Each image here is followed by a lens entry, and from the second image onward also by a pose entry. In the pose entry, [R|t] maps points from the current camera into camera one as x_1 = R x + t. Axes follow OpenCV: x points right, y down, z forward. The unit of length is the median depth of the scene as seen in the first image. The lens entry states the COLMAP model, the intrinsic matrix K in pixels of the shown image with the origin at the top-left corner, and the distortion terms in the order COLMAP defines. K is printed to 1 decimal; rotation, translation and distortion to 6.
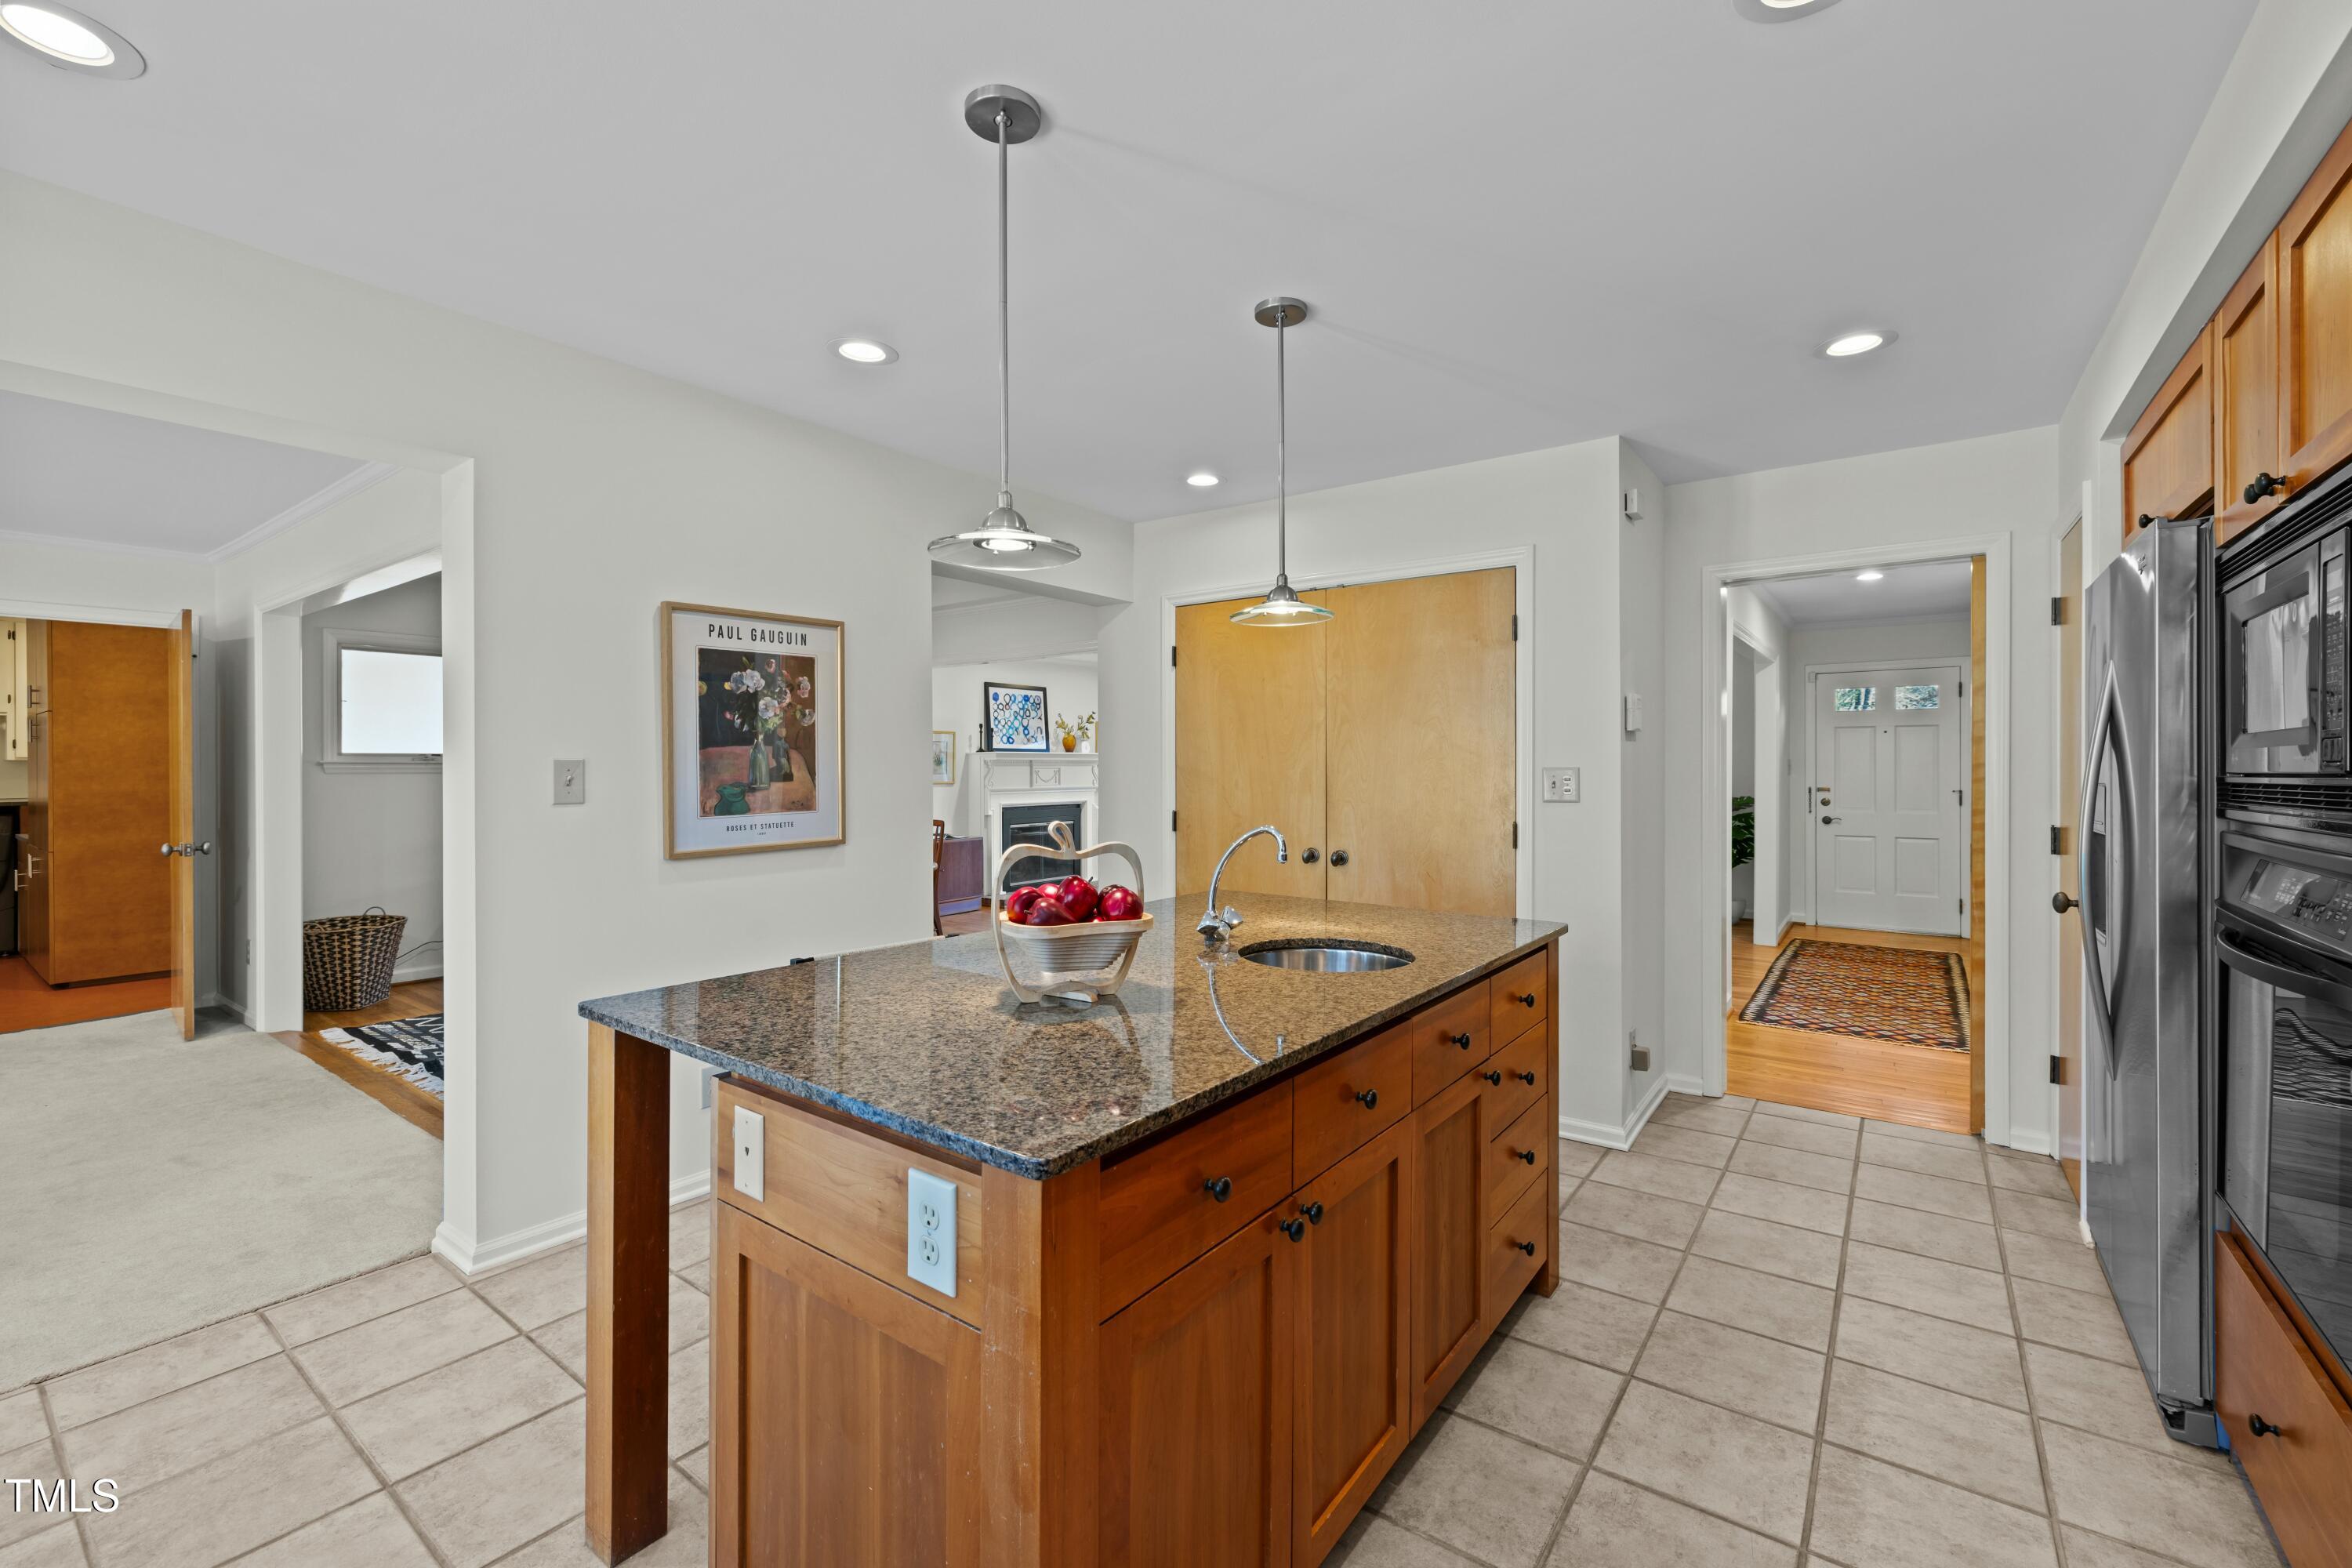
lens RADIAL K [[991.2, 0, 1158.9], [0, 991.2, 765.7], [0, 0, 1]] dist [0.003184, -0.000727]
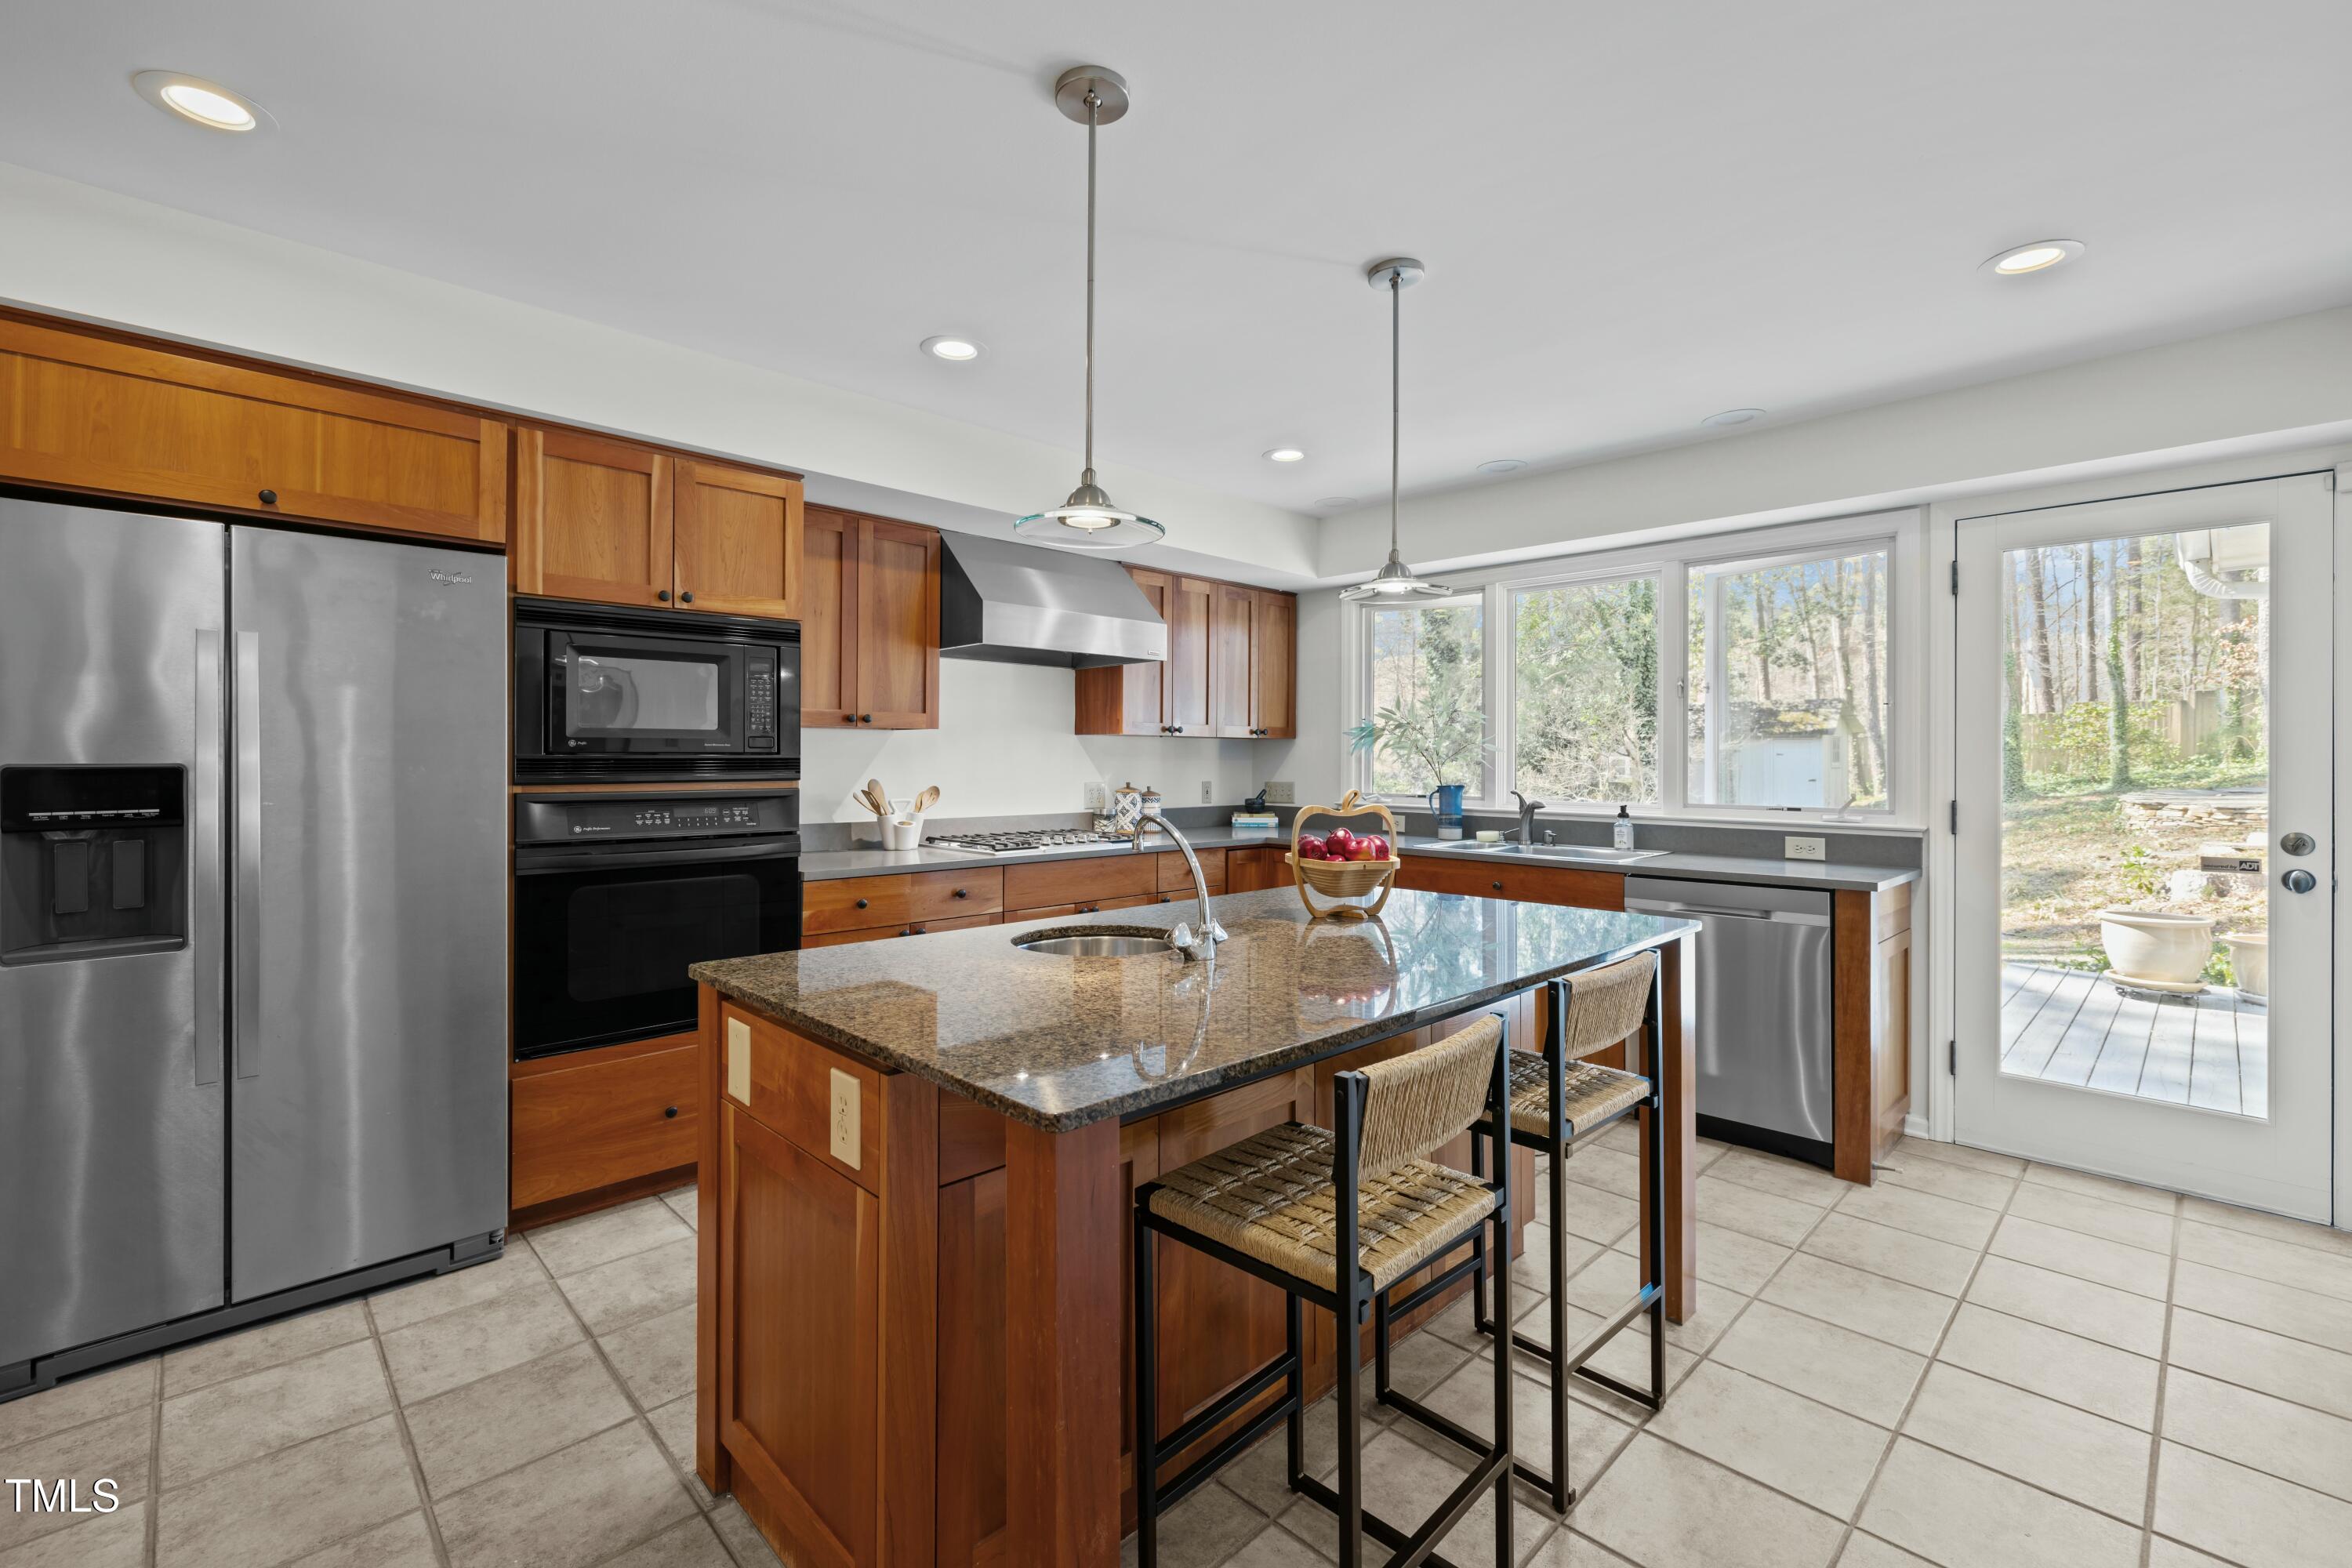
lens RADIAL K [[991.2, 0, 1150.2], [0, 991.2, 752.2], [0, 0, 1]] dist [0.003184, -0.000727]
pose [[-0.987524, -0.001941, 0.157457, -0.020575], [-0.002925, 0.999978, -0.006016, 0.007996], [-0.157442, -0.006402, -0.987508, 1.263447]]
